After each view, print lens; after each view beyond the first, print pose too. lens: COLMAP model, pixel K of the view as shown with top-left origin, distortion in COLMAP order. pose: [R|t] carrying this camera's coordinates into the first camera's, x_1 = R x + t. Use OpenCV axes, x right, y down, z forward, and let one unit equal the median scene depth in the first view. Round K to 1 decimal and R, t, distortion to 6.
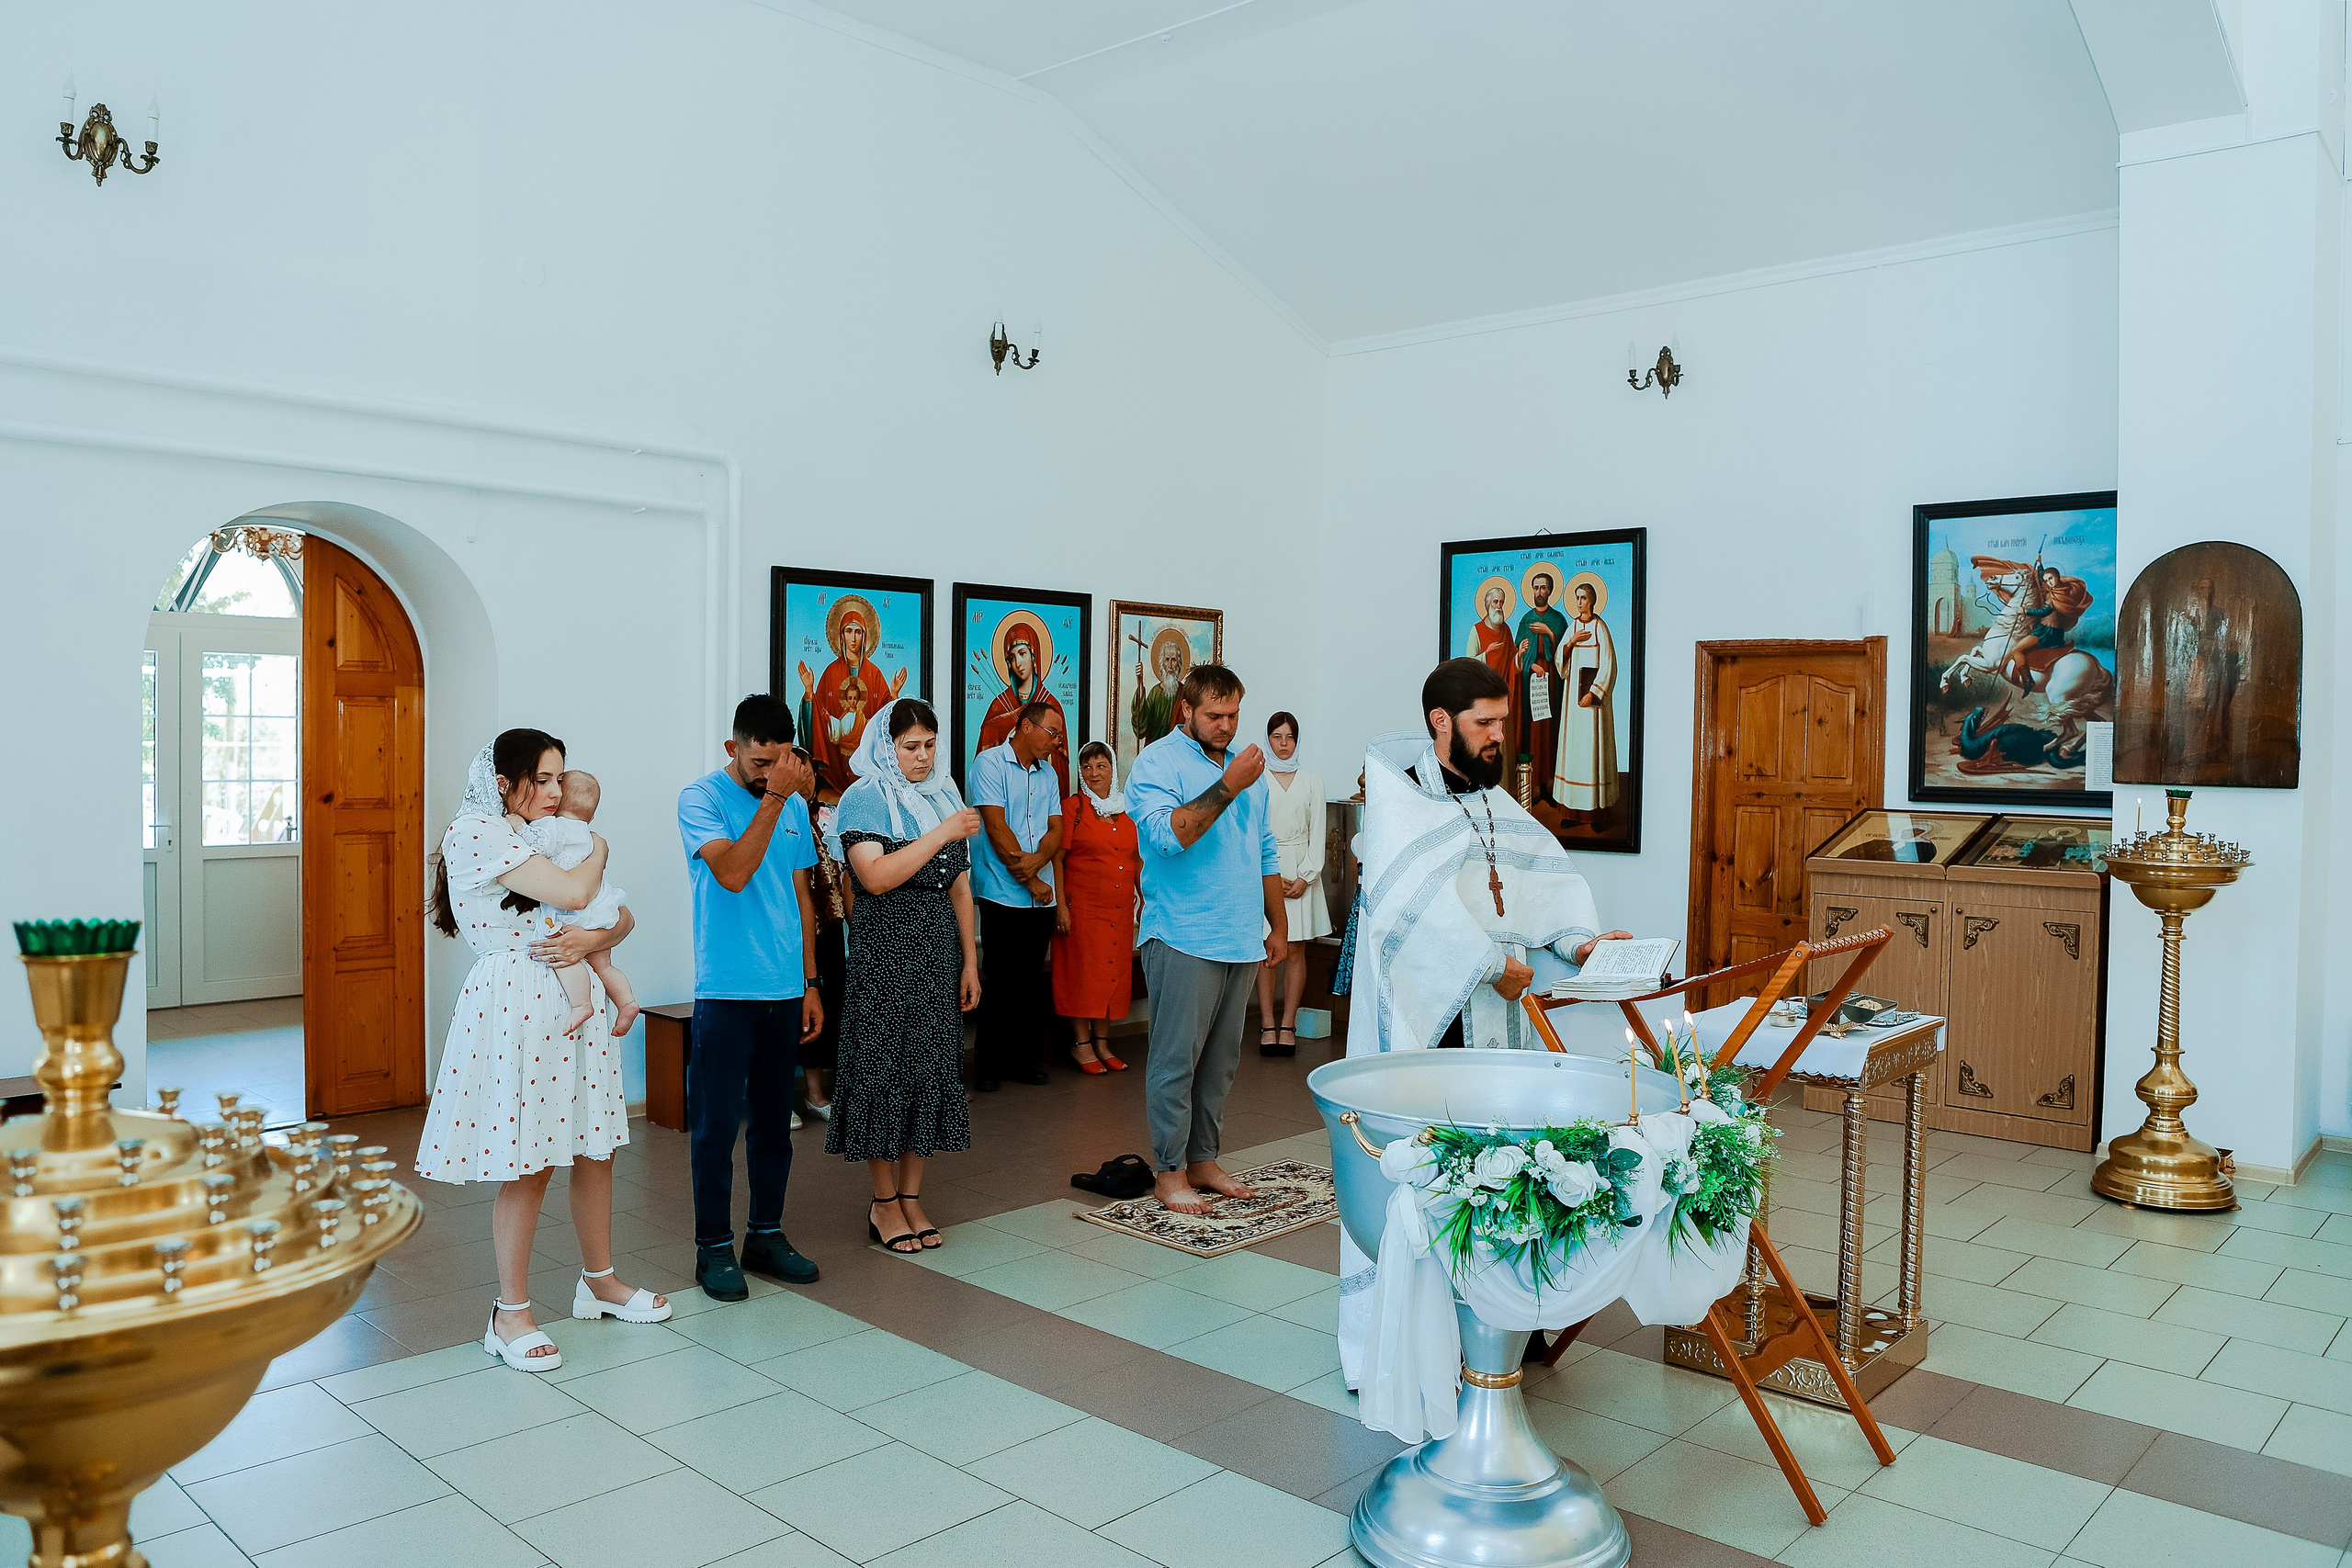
lens RADIAL K [[1700.2, 0, 1172.5], [0, 1700.2, 776.3], [0, 0, 1]] dist [-0.110536, 0.080767]
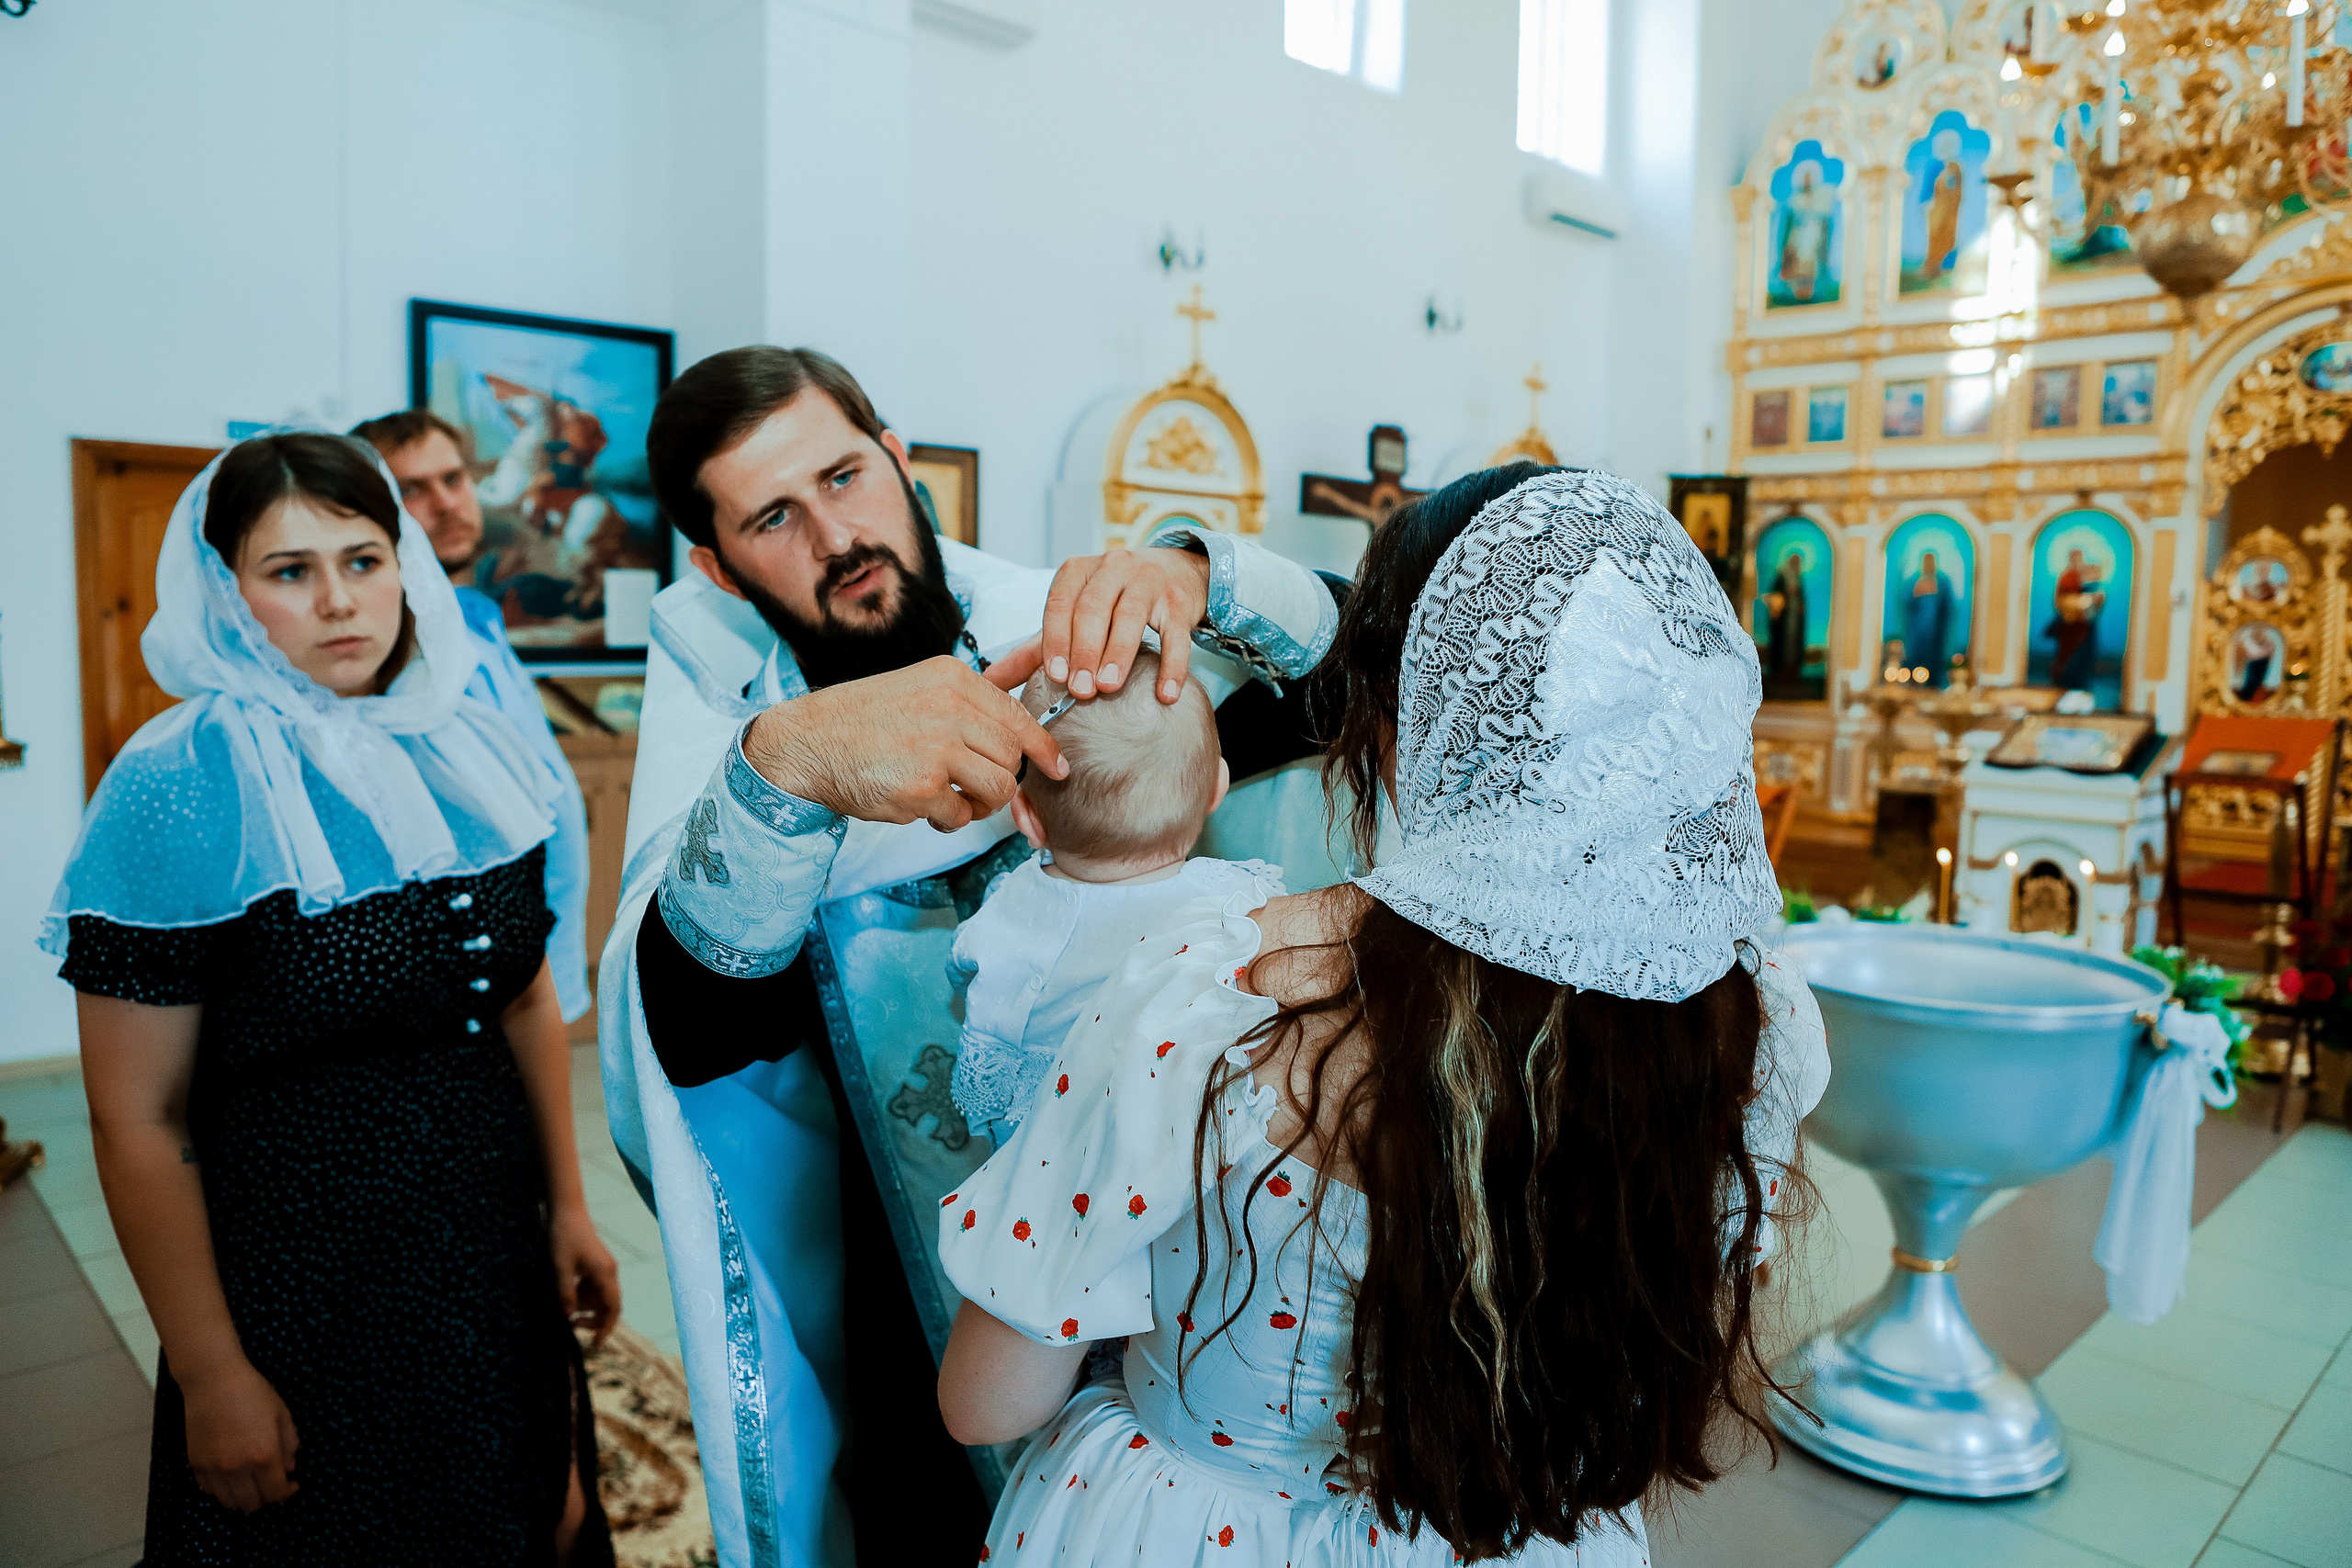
lens RADIAL K [[1589.2, 0, 1154.7], [0, 1589.2, 784.8], [0, 0, 1]] dist [-0.103712, 0.057979]
pose [[0.066757, -0.111197, 0.991554, -0.298432], [0.011355, 0.993791, 0.110683, -0.007158], [-0.997705, 0.003870, 0.067605, 0.598982]]
